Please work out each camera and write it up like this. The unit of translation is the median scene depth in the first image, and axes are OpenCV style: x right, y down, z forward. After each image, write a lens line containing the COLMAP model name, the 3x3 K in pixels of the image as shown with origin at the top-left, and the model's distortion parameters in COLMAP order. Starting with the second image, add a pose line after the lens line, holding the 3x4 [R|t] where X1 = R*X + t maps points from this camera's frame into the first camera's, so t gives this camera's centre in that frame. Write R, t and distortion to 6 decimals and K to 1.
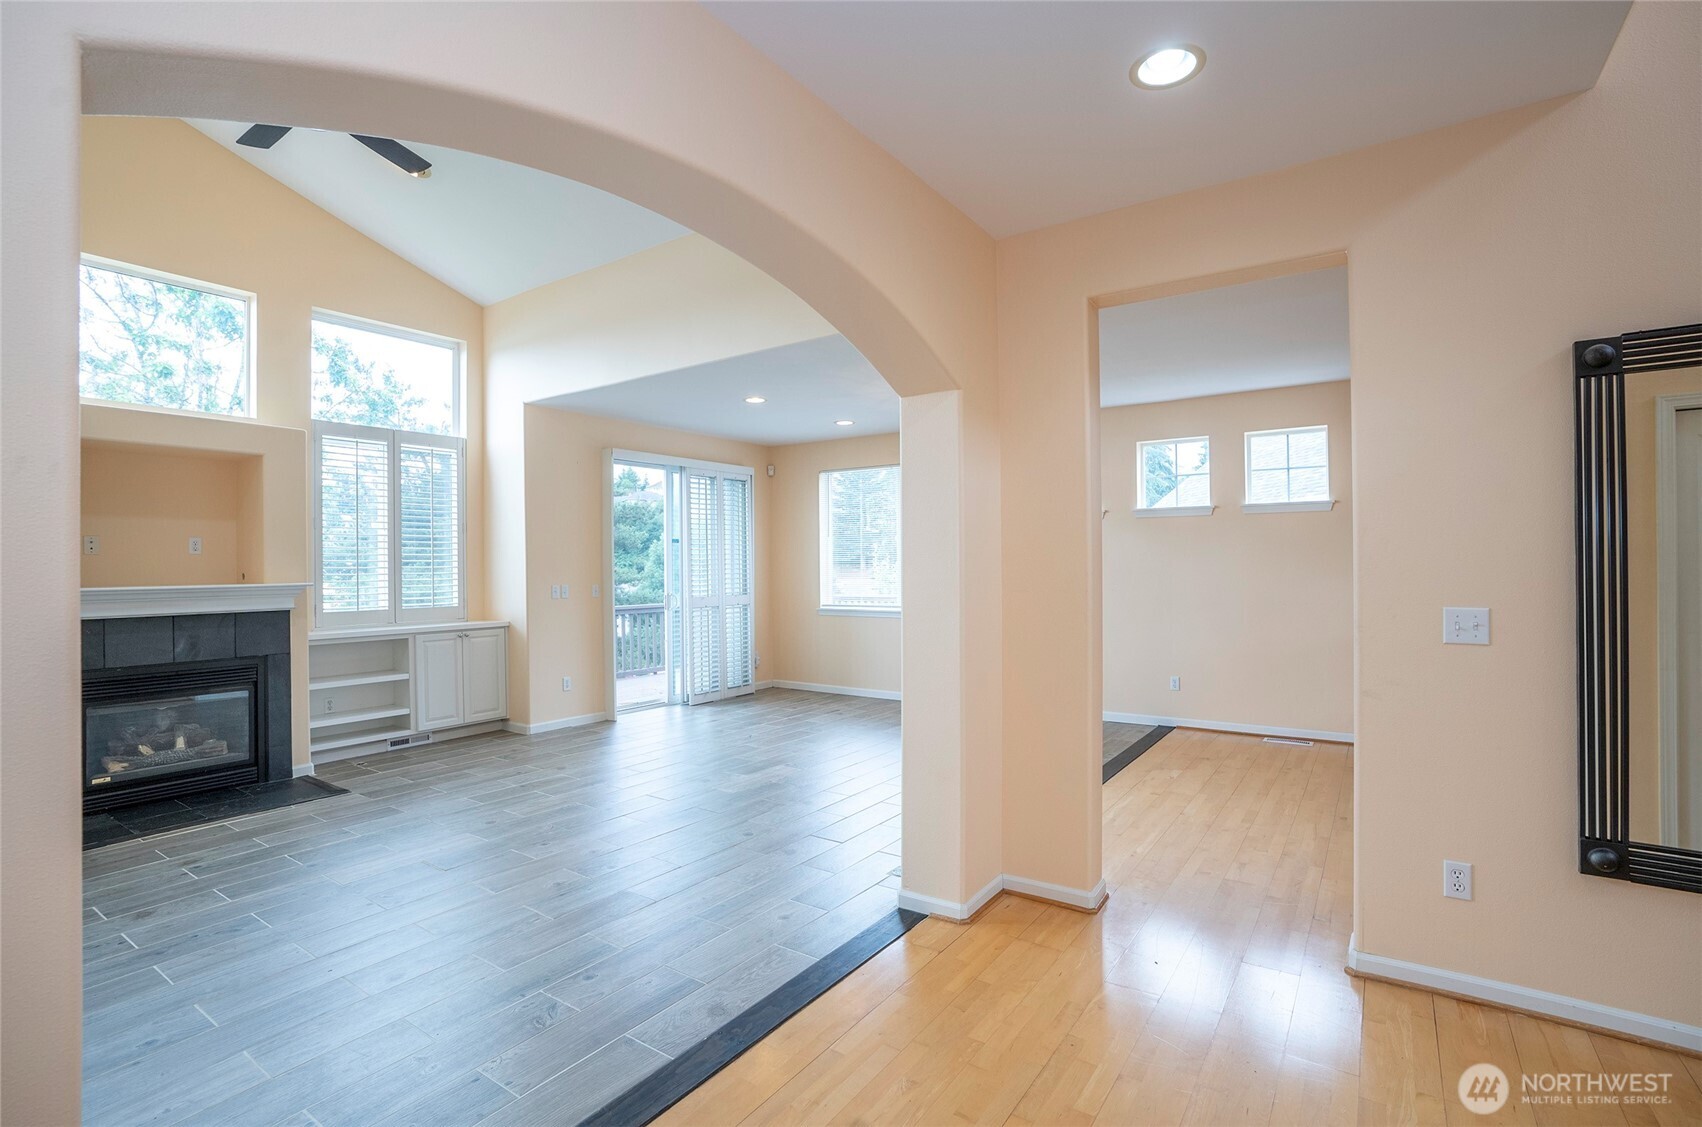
lens RADIAL K [[797.1, 0, 864.2], [0, 797.1, 565.7], [0, 0, 1]] dist [-0.067868, 0.032295]
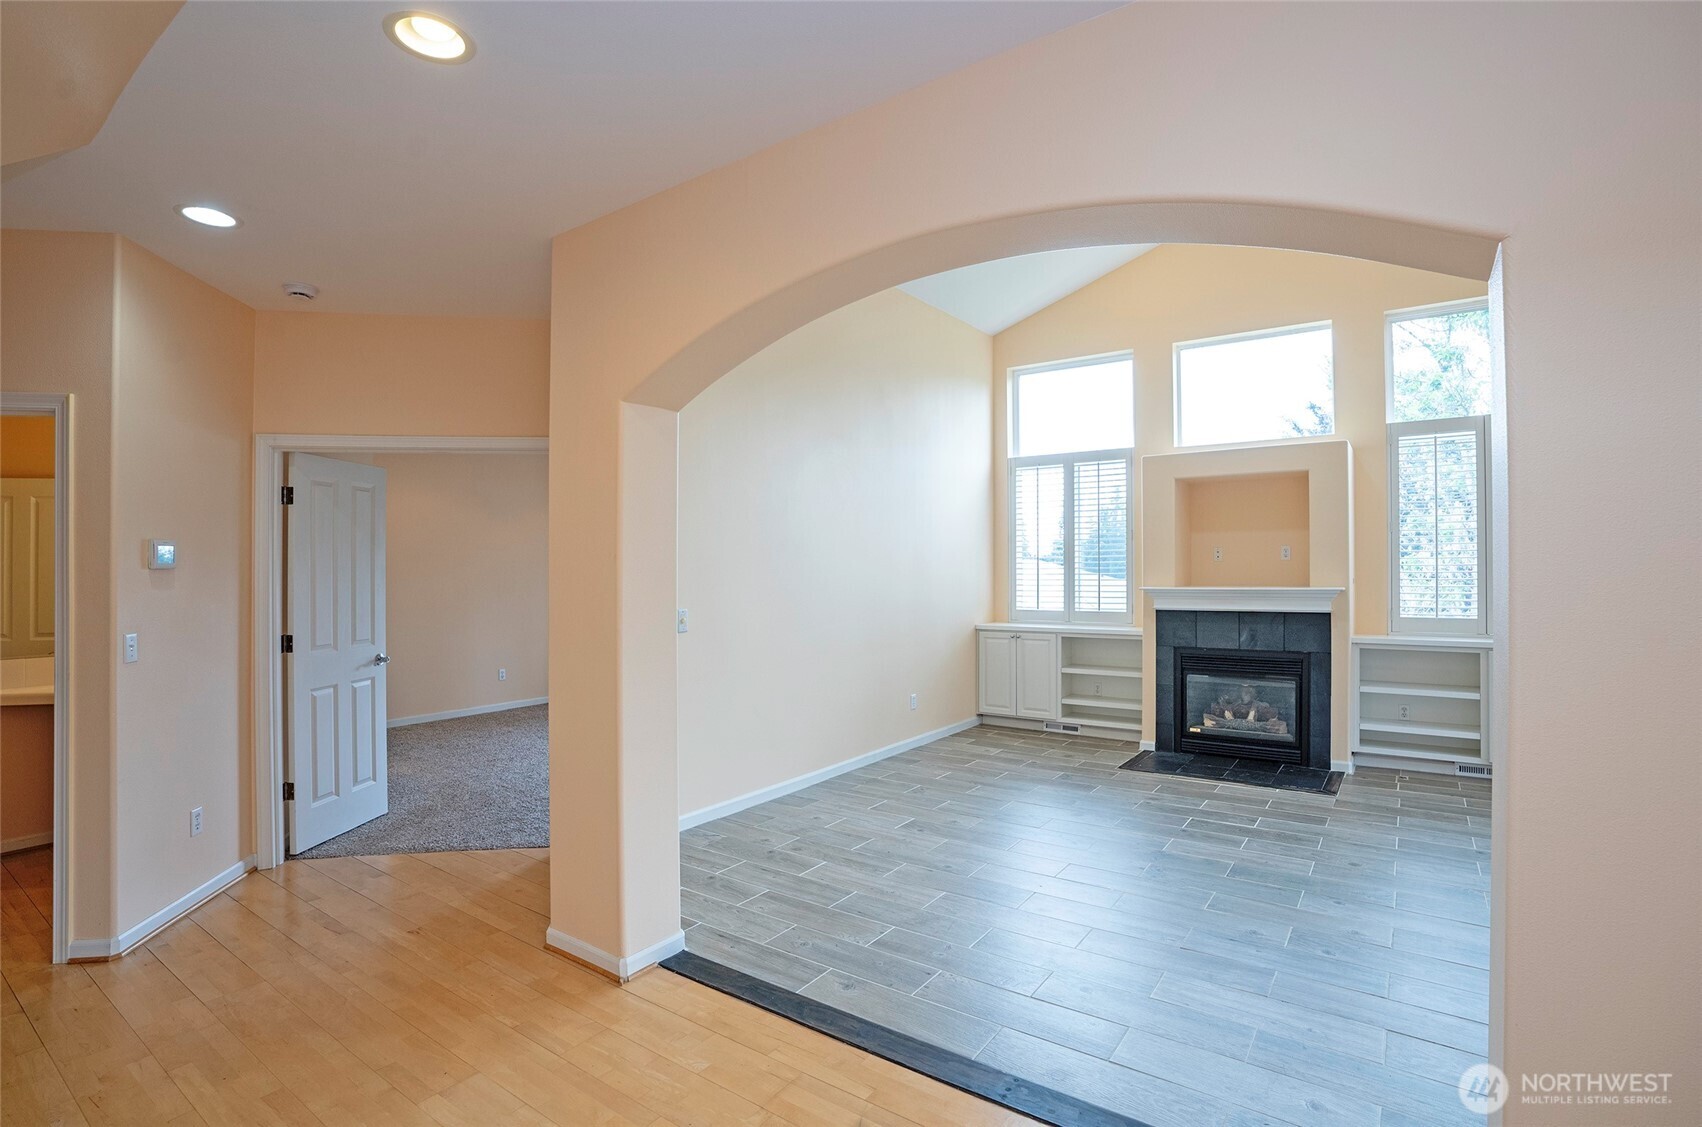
lens RADIAL K [[797.1, 0, 864.2], [0, 797.1, 565.7], [0, 0, 1]] dist [-0.067868, 0.032295]
pose [[-0.015134, 0.003523, -0.999879, 0.282609], [0.006565, 0.999973, 0.003424, -0.012615], [0.999864, -0.006513, -0.015157, 0.314003]]
